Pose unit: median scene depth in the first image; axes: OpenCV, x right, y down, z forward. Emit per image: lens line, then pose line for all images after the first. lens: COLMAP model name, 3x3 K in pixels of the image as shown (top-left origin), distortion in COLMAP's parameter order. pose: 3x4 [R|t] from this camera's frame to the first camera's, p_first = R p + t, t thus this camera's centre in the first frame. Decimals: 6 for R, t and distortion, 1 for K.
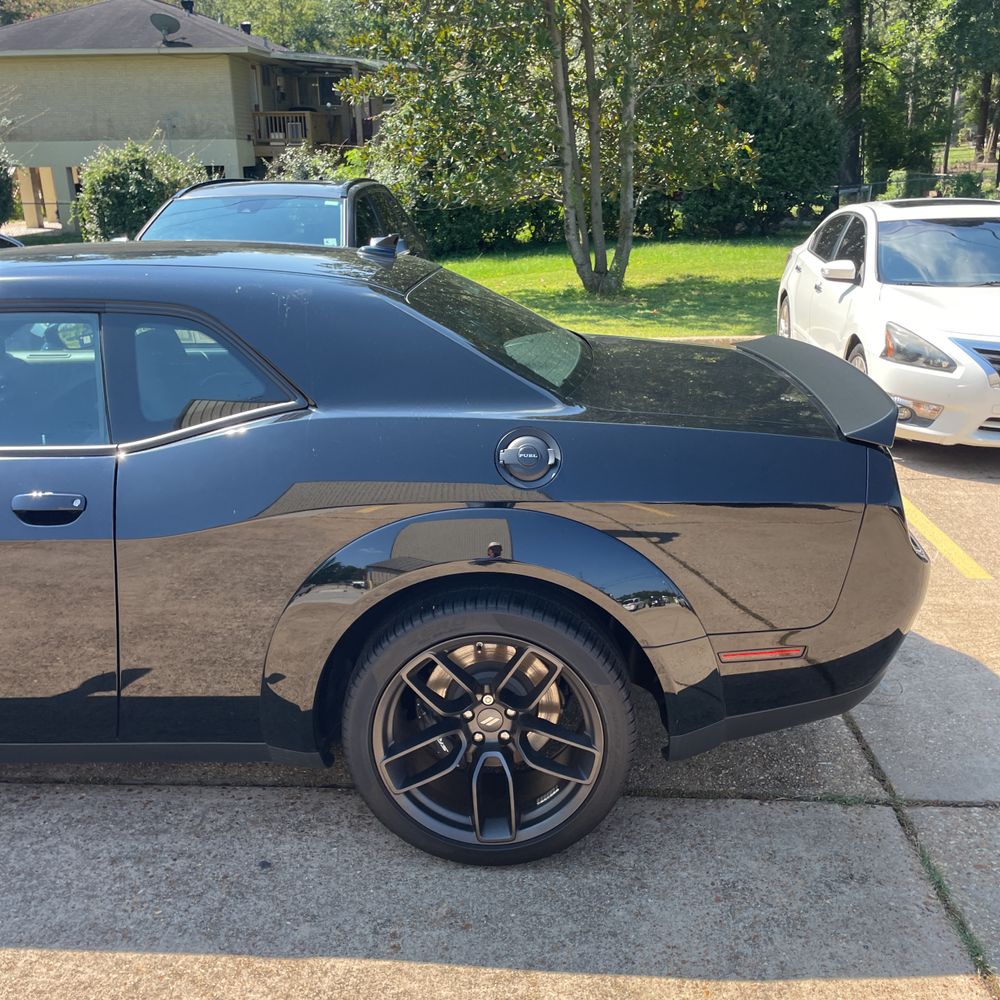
lens RADIAL K [[1008.1, 0, 500.7], [0, 1008.1, 510.5], [0, 0, 1]] dist [0.084641, -0.111838]
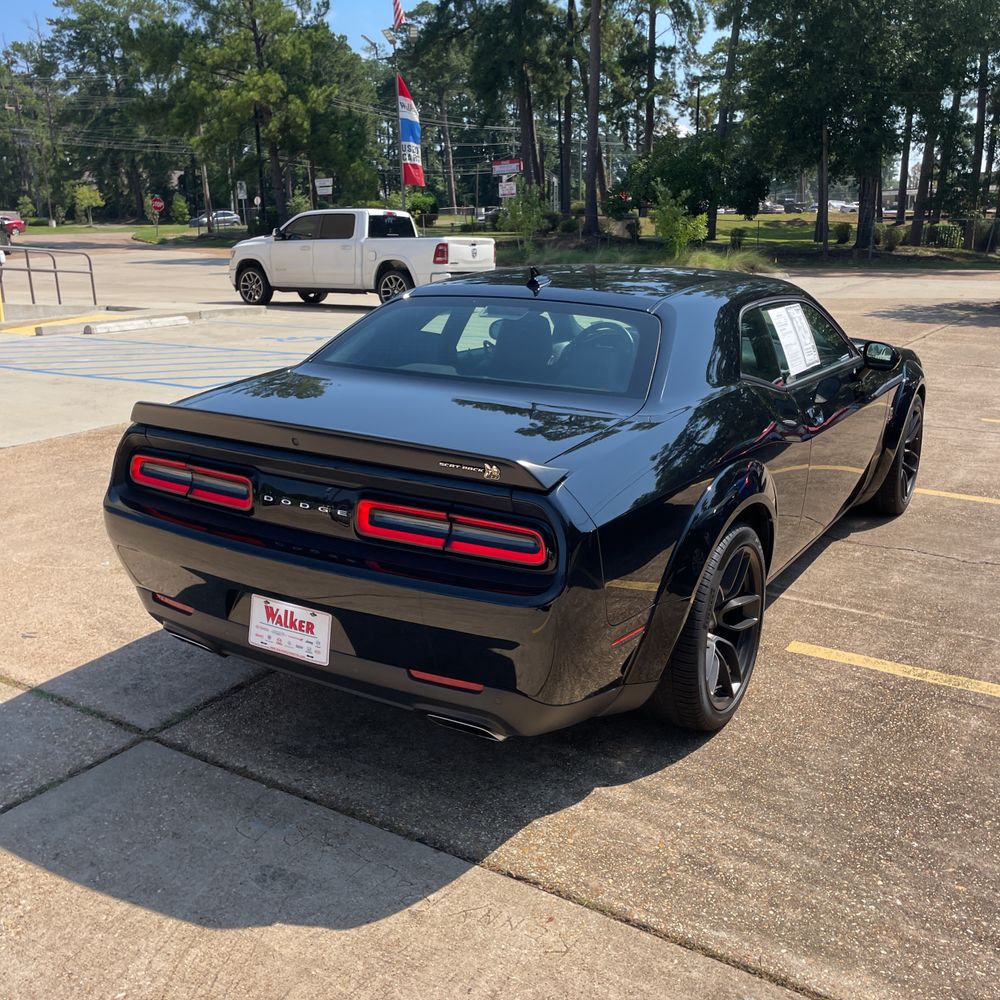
lens RADIAL K [[1007.1, 0, 500.0], [0, 1007.1, 500.0], [0, 0, 1]] dist [0.085446, -0.134348]
pose [[-0.484537, 0.242035, -0.840620, 1.236295], [-0.260017, 0.877679, 0.402580, -0.610955], [0.835233, 0.413641, -0.362335, 1.821609]]
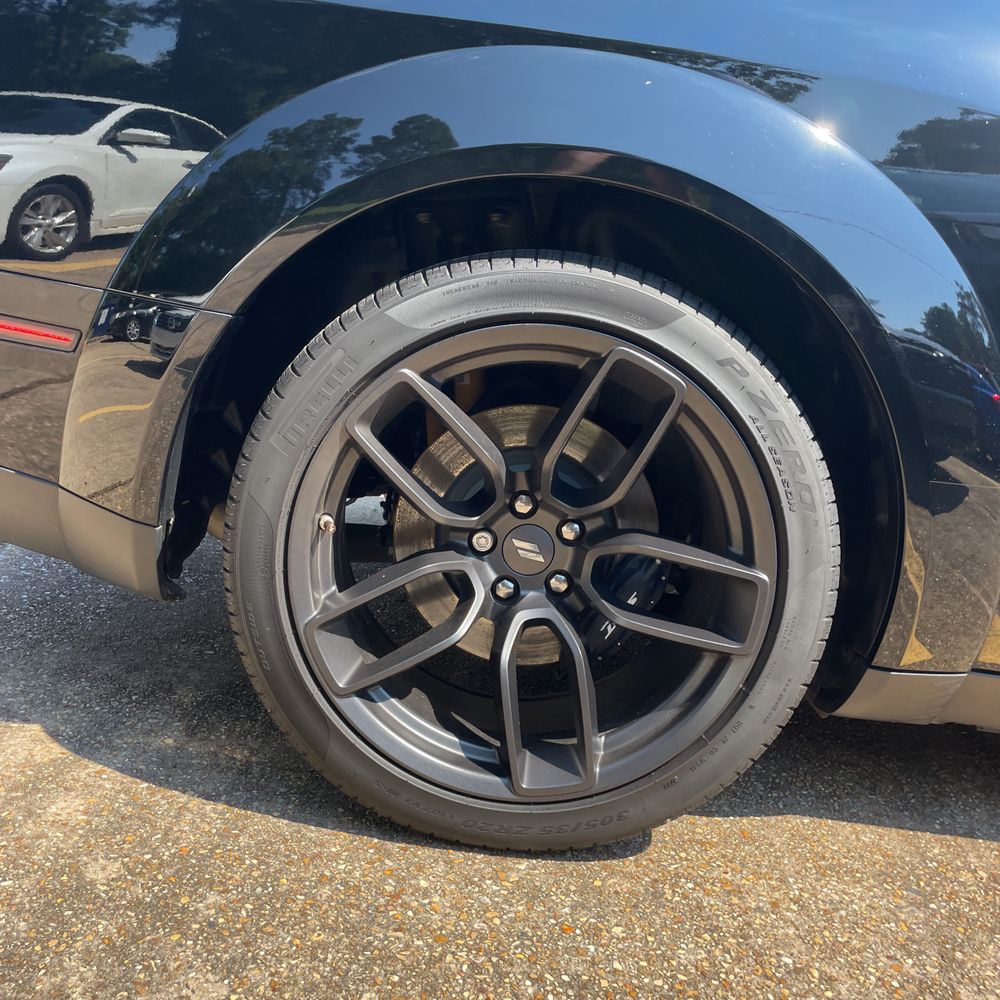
lens RADIAL K [[1007.1, 0, 500.0], [0, 1007.1, 500.0], [0, 0, 1]] dist [0.085446, -0.134348]
pose [[-0.991002, -0.115128, -0.068272, 0.066458], [-0.133589, 0.882492, 0.450956, -0.239305], [0.008332, 0.456018, -0.889931, 2.048916]]
